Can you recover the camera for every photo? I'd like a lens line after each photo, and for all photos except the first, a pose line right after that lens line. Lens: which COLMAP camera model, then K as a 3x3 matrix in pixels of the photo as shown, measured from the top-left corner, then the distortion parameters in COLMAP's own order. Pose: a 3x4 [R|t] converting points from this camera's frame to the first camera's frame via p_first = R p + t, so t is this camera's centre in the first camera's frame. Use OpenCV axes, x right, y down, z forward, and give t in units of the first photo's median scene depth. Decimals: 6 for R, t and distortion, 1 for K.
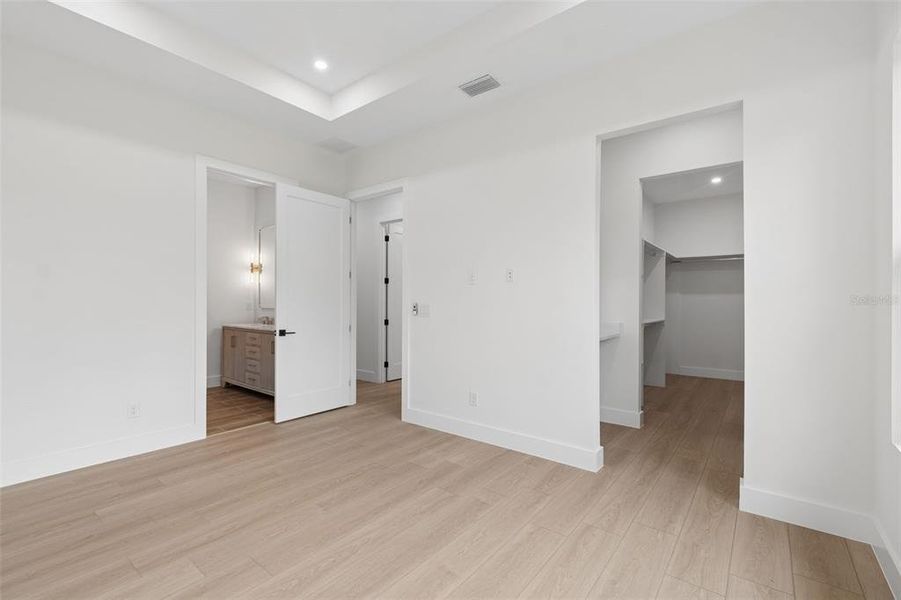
lens RADIAL K [[400.4, 0, 444.2], [0, 400.4, 305.2], [0, 0, 1]] dist [0.005980, -0.000056]
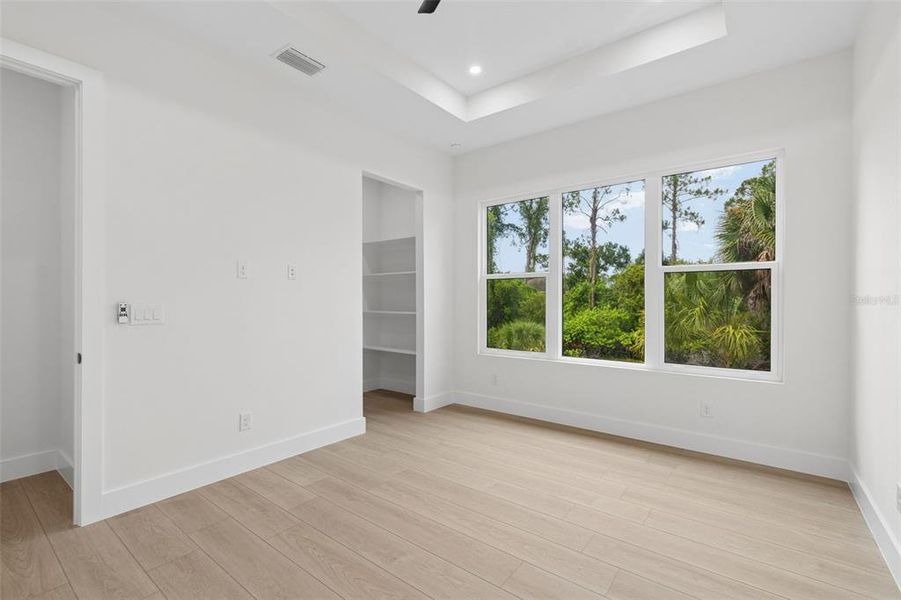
lens RADIAL K [[410.8, 0, 442.7], [0, 410.8, 305.4], [0, 0, 1]] dist [0.007152, -0.000174]
pose [[-0.010298, -0.018632, 0.999773, -0.958495], [0.008285, 0.999790, 0.018718, -0.014114], [-0.999913, 0.008476, -0.010142, 0.779606]]
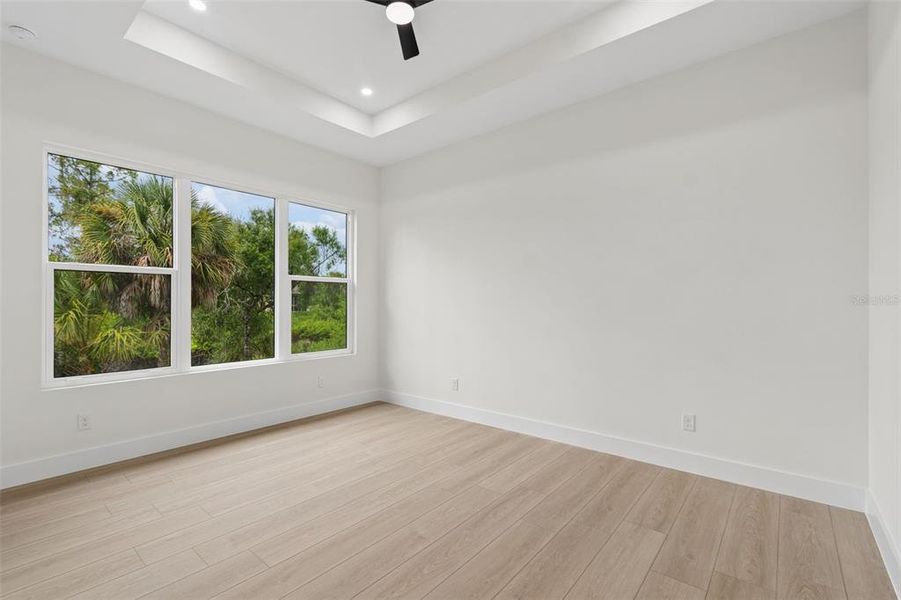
lens RADIAL K [[406.6, 0, 455.2], [0, 406.6, 315.2], [0, 0, 1]] dist [-0.000307, -0.000139]
pose [[-0.999985, -0.004690, -0.002779, -0.323449], [-0.004797, 0.999197, 0.039778, -0.019452], [0.002590, 0.039791, -0.999205, 1.609939]]
